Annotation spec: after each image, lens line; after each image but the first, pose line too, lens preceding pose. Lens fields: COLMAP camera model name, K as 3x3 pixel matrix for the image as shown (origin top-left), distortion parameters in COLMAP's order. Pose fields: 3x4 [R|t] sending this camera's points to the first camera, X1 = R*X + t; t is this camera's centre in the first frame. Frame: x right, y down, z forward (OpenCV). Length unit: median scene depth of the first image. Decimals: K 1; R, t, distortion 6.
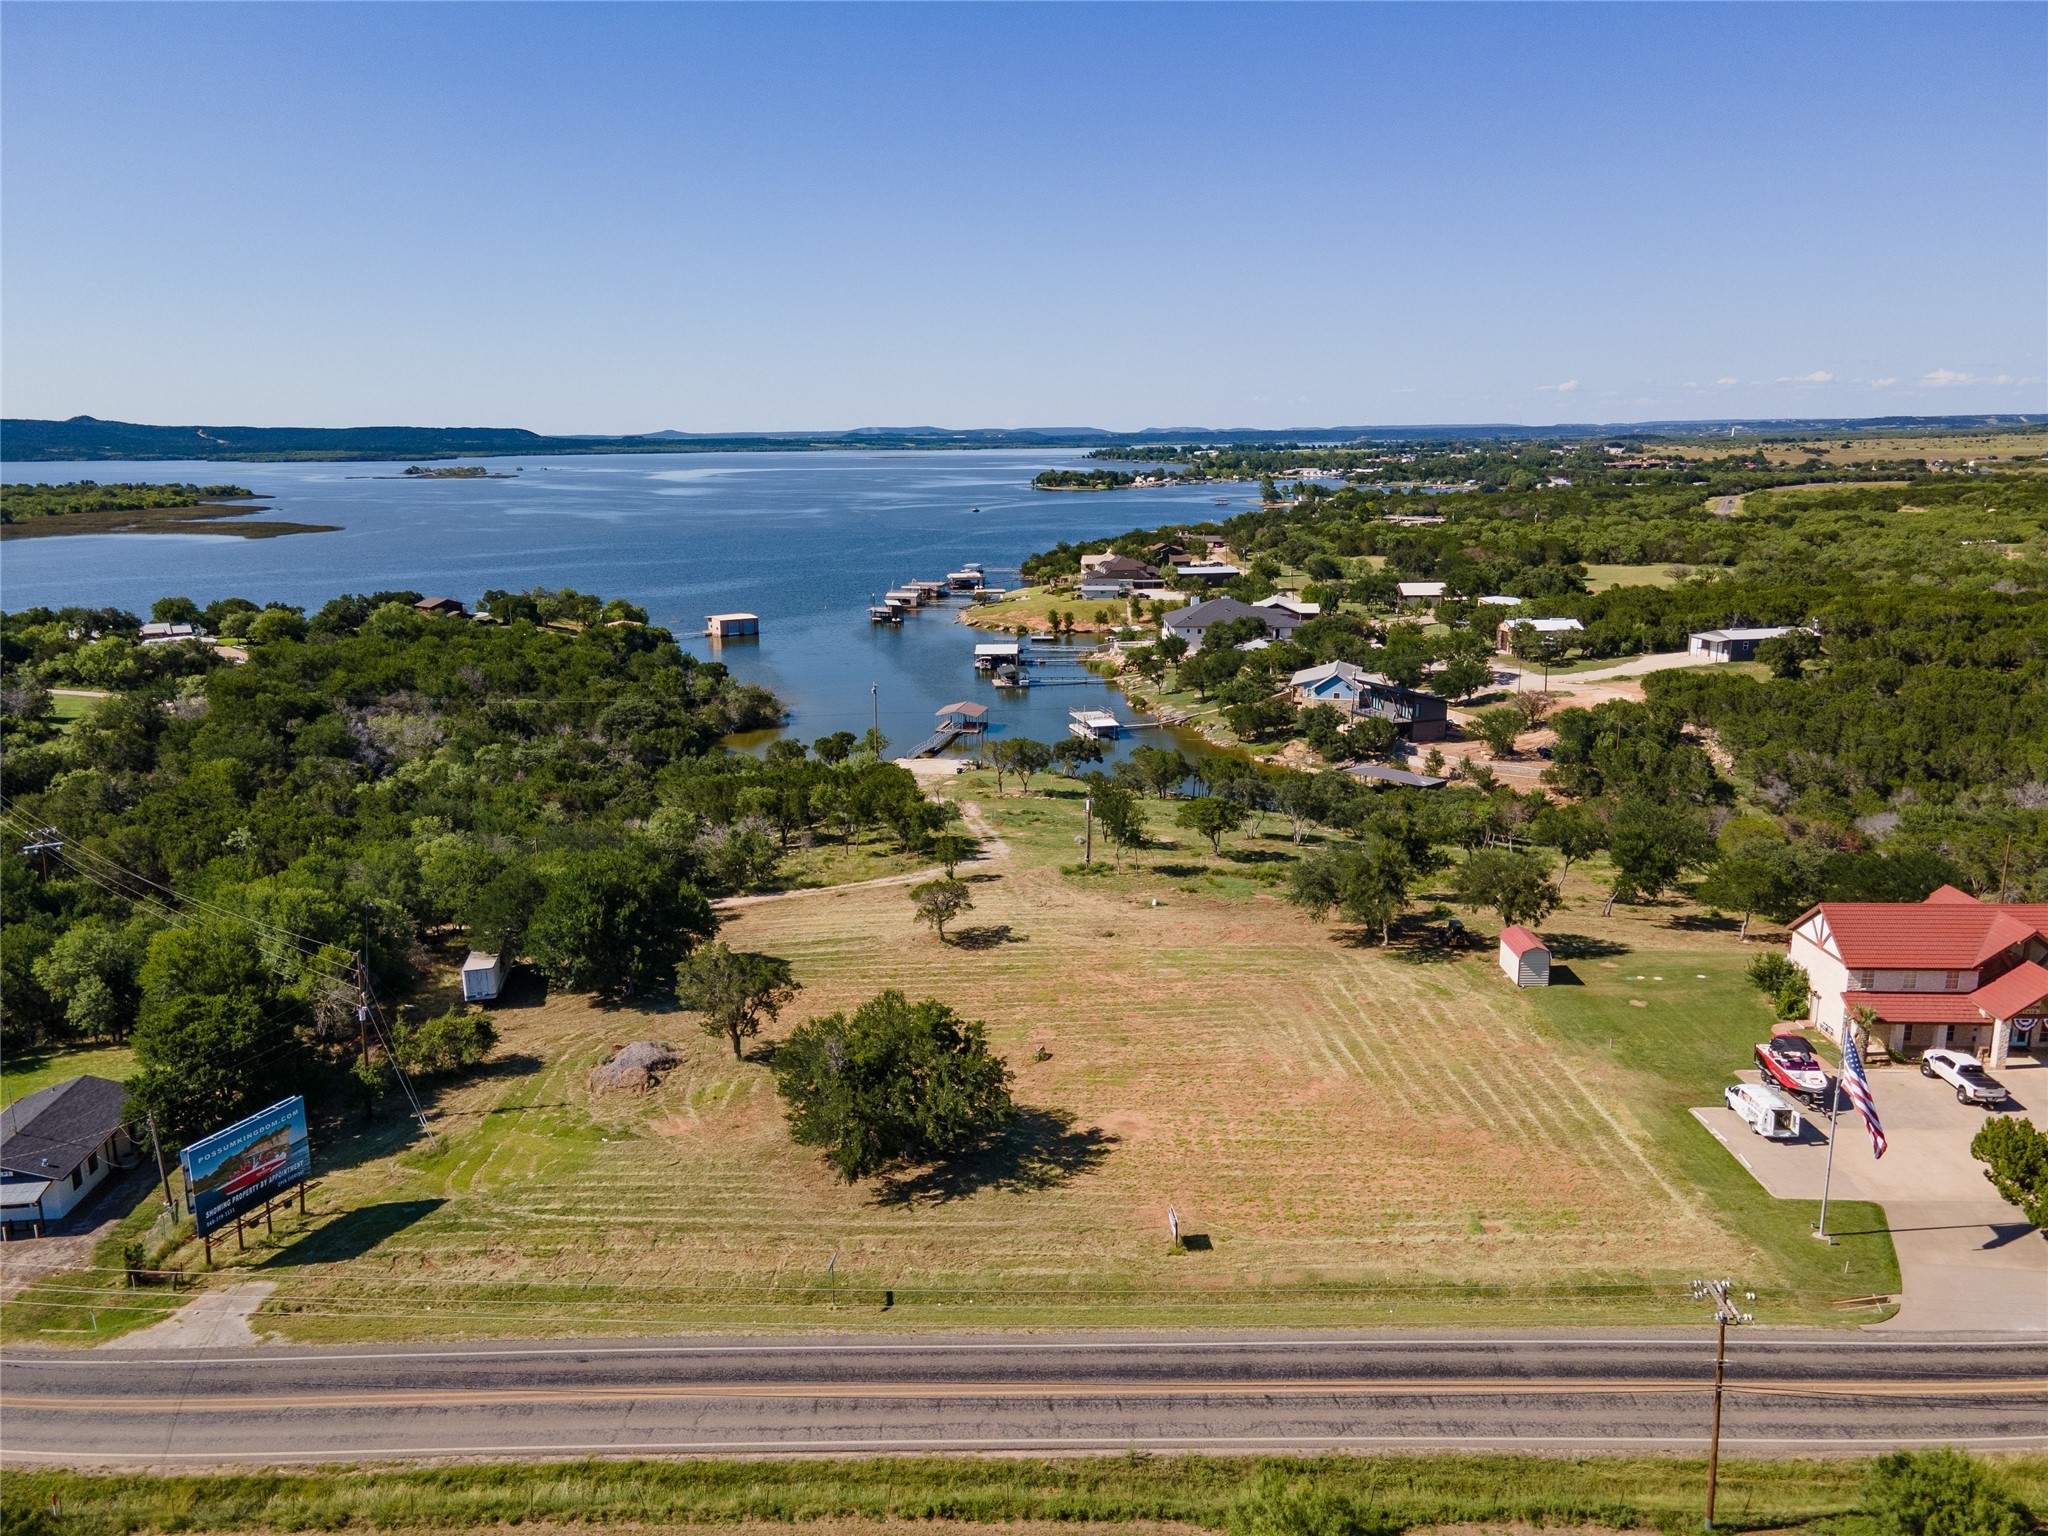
lens RADIAL K [[1481.9, 0, 1017.0], [0, 1481.9, 771.0], [0, 0, 1]] dist [0.036405, 0.008956]
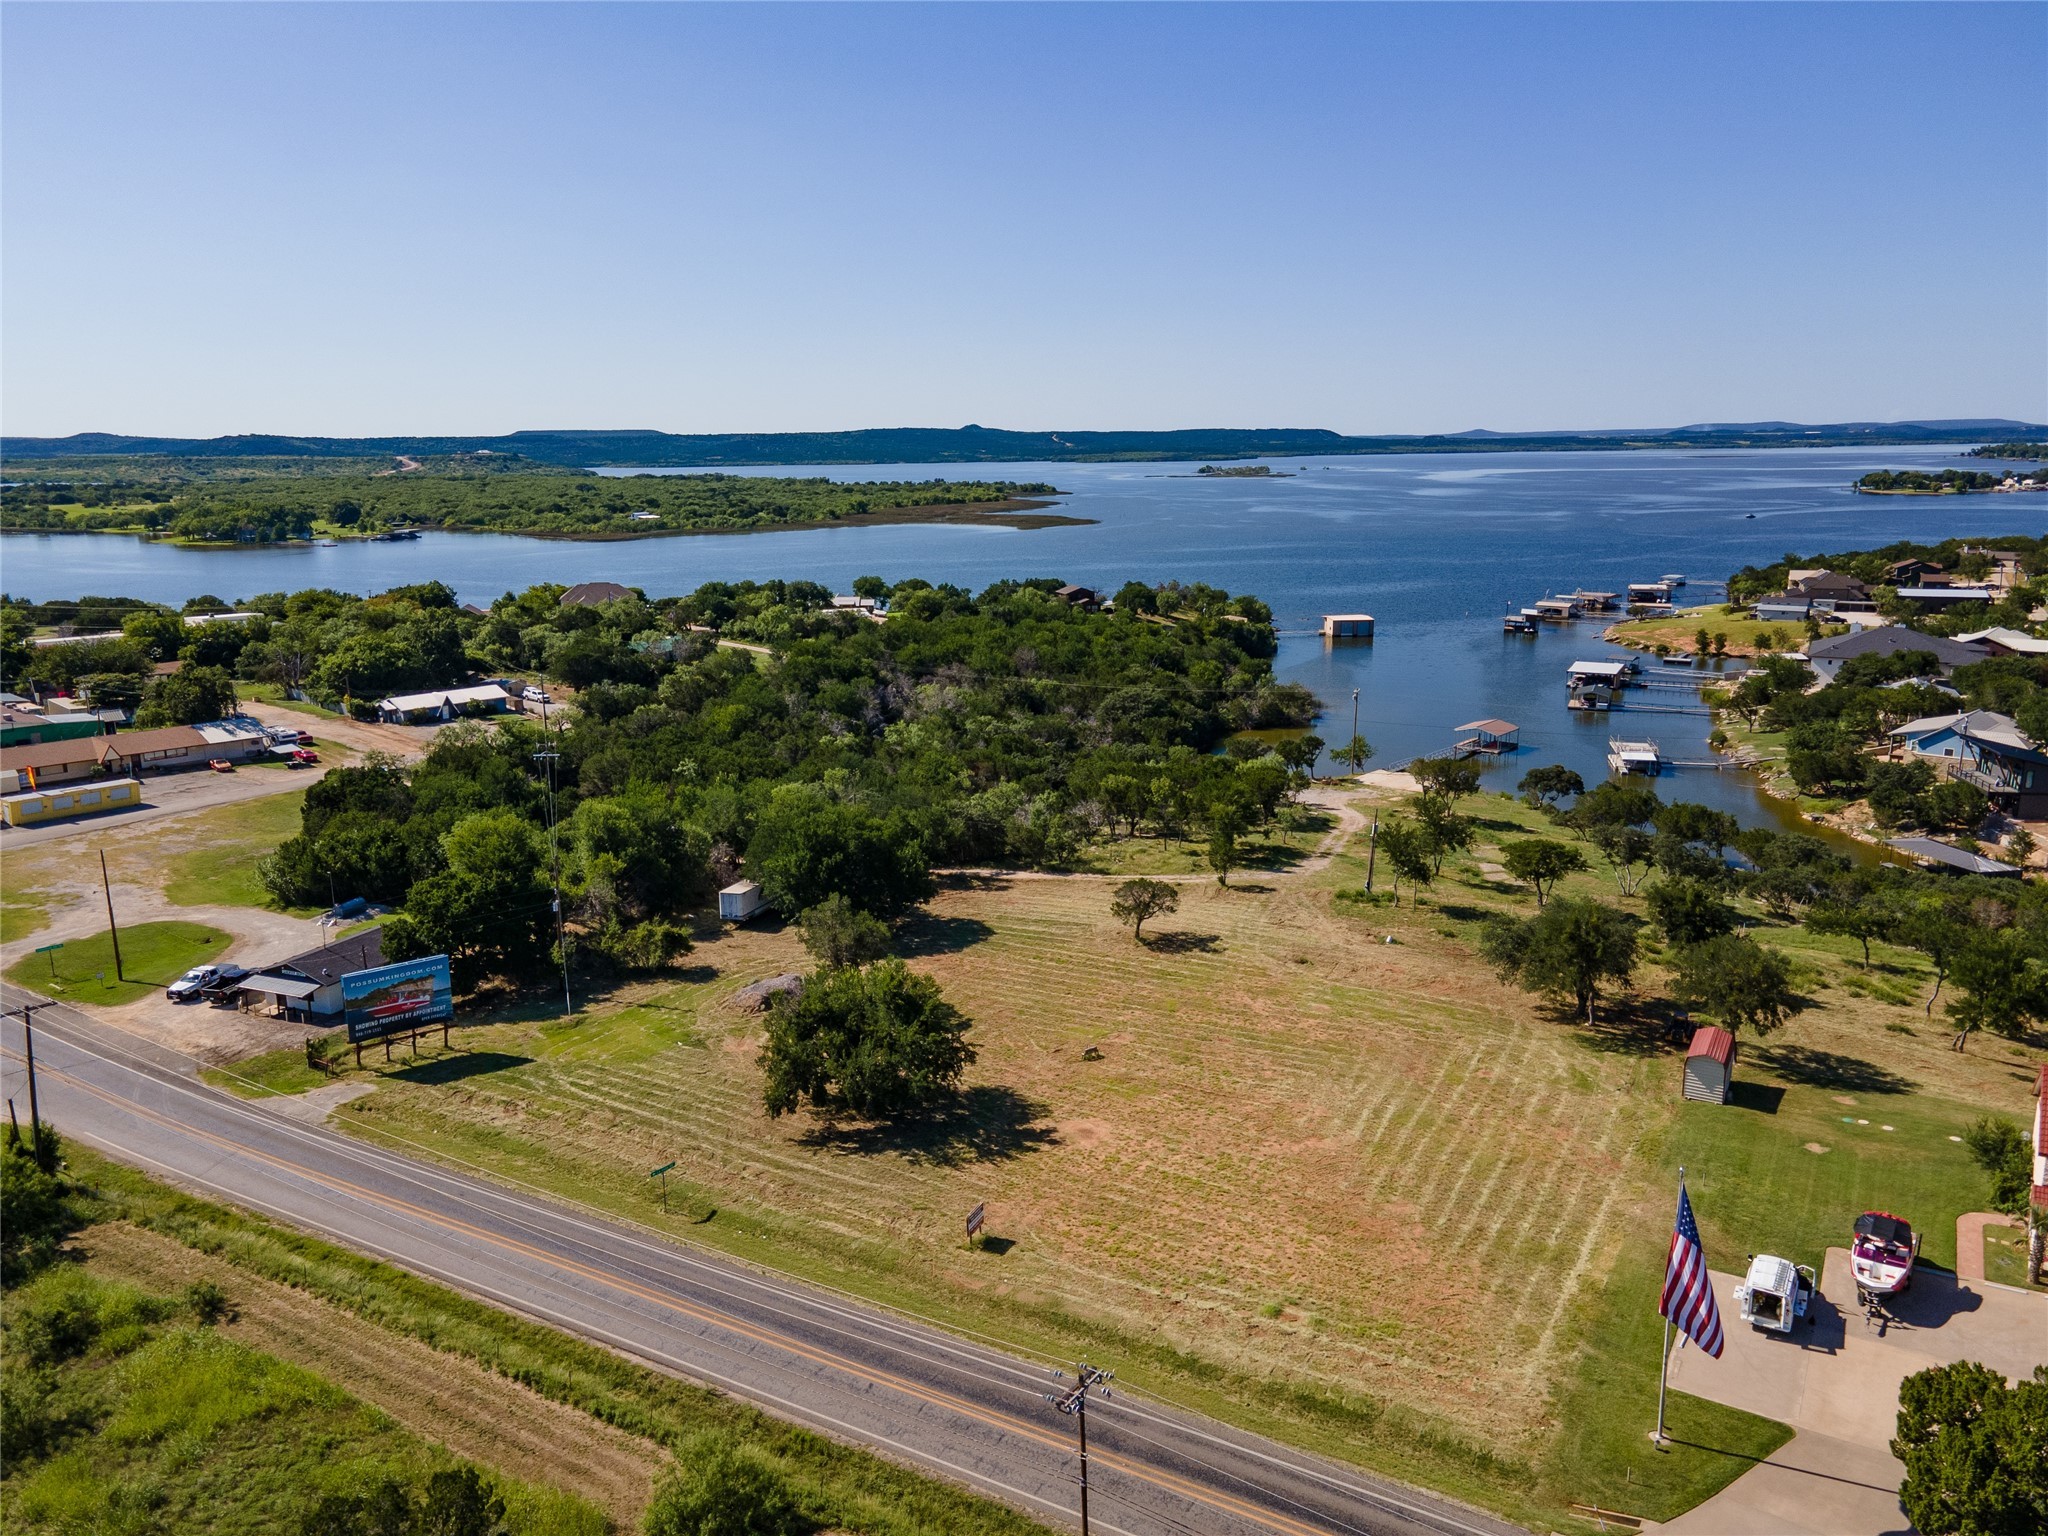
lens RADIAL K [[1481.9, 0, 1017.0], [0, 1481.9, 771.0], [0, 0, 1]] dist [0.036405, 0.008956]
pose [[0.867937, 0.107486, -0.484905, 0.197402], [-0.107443, 0.993817, 0.027981, -0.010029], [0.484914, 0.027813, 0.874119, 0.041877]]
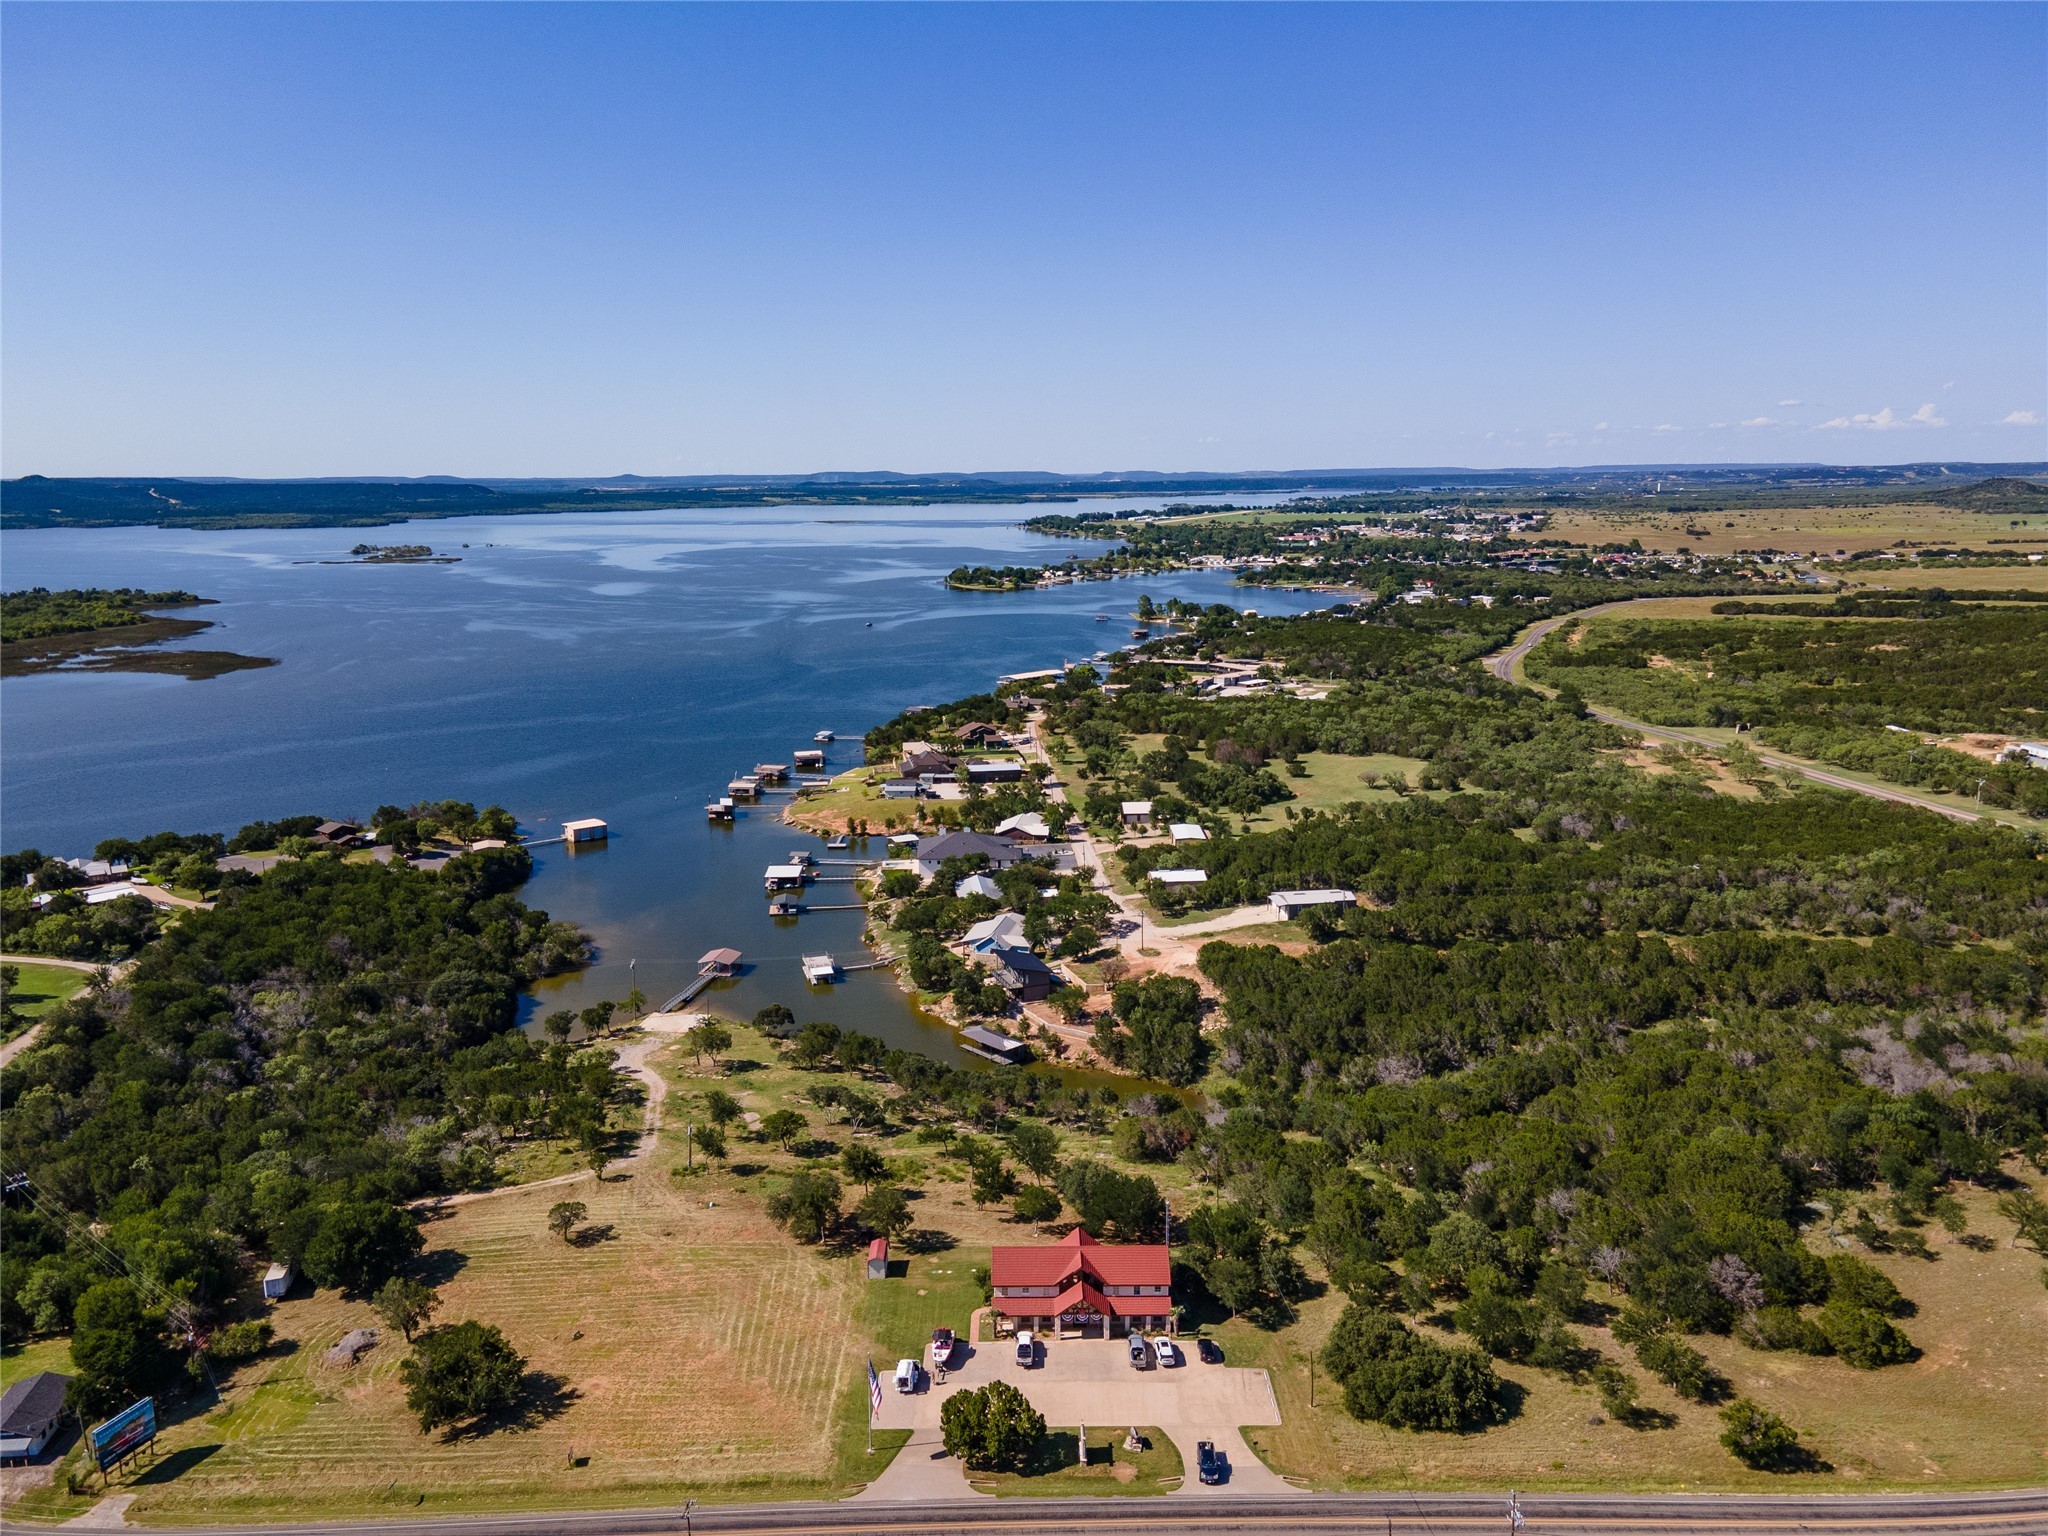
lens RADIAL K [[1481.9, 0, 1017.0], [0, 1481.9, 771.0], [0, 0, 1]] dist [0.036405, 0.008956]
pose [[0.999680, -0.006011, 0.024579, 0.234384], [0.006616, 0.999676, -0.024582, -0.206675], [-0.024423, 0.024737, 0.999396, -0.396339]]
